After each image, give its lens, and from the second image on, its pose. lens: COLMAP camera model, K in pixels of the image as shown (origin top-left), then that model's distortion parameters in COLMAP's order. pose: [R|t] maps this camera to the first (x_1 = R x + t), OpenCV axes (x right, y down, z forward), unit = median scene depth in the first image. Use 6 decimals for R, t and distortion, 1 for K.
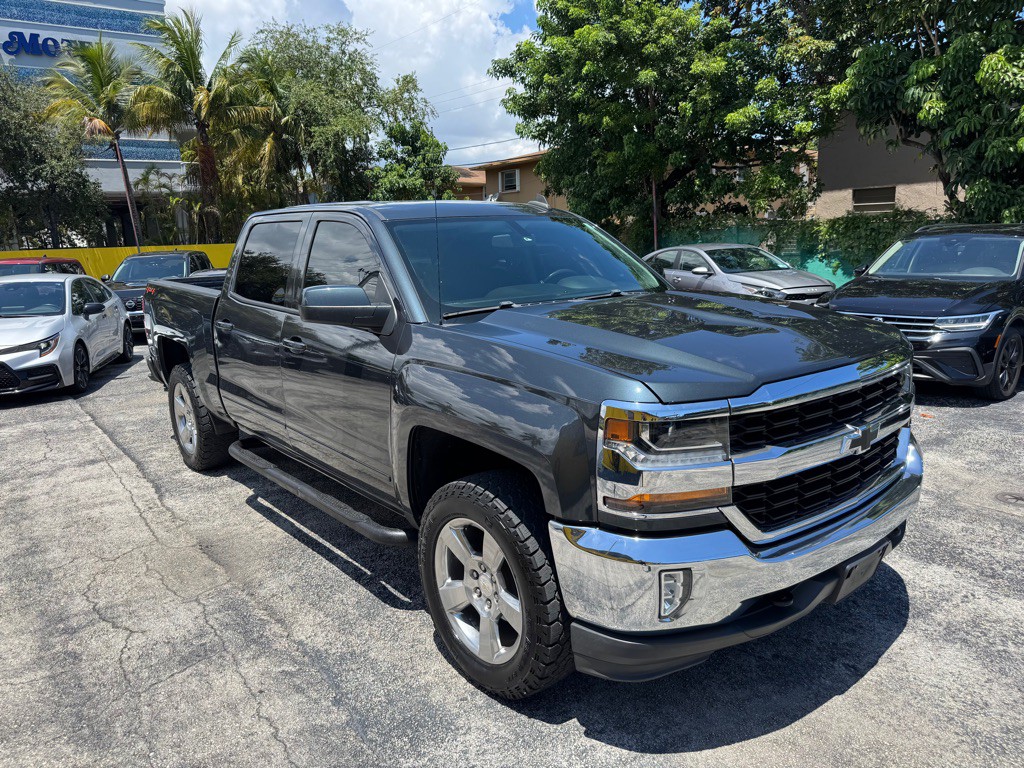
lens RADIAL K [[724.0, 0, 509.2], [0, 724.0, 392.3], [0, 0, 1]] dist [0.020585, -0.033933]
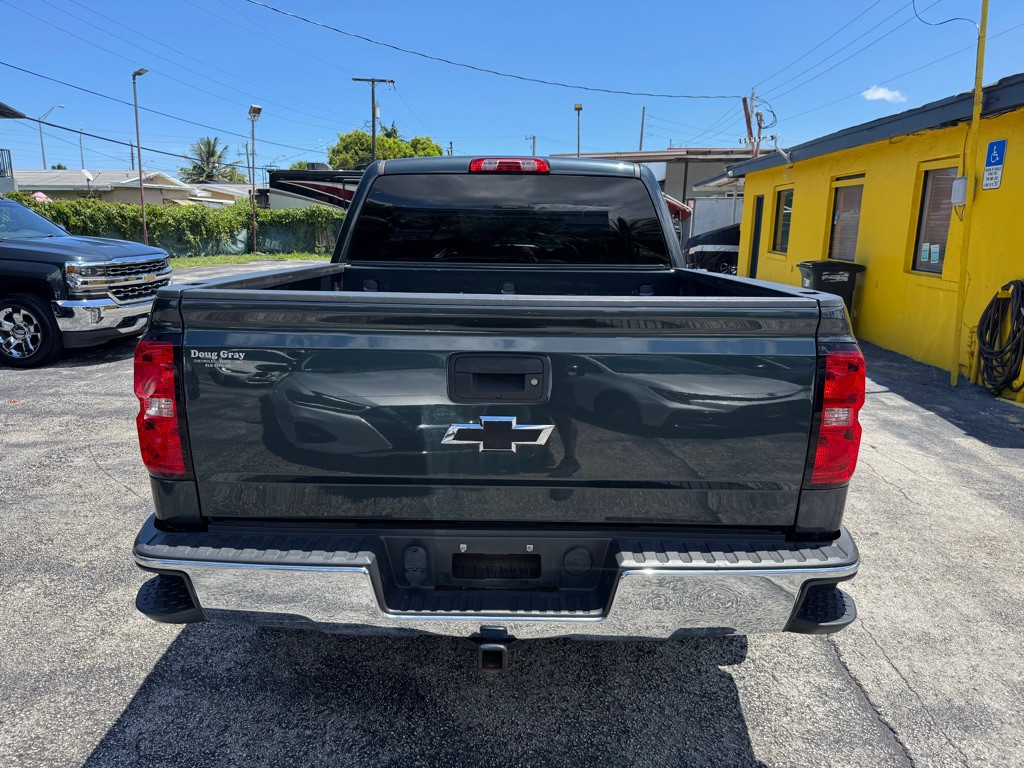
lens RADIAL K [[724.0, 0, 514.7], [0, 724.0, 387.6], [0, 0, 1]] dist [0.020585, -0.033933]
pose [[-0.766565, -0.124044, 0.630073, -0.745547], [0.145891, 0.921870, 0.358987, -0.316332], [-0.625375, 0.367109, -0.688576, 1.661818]]
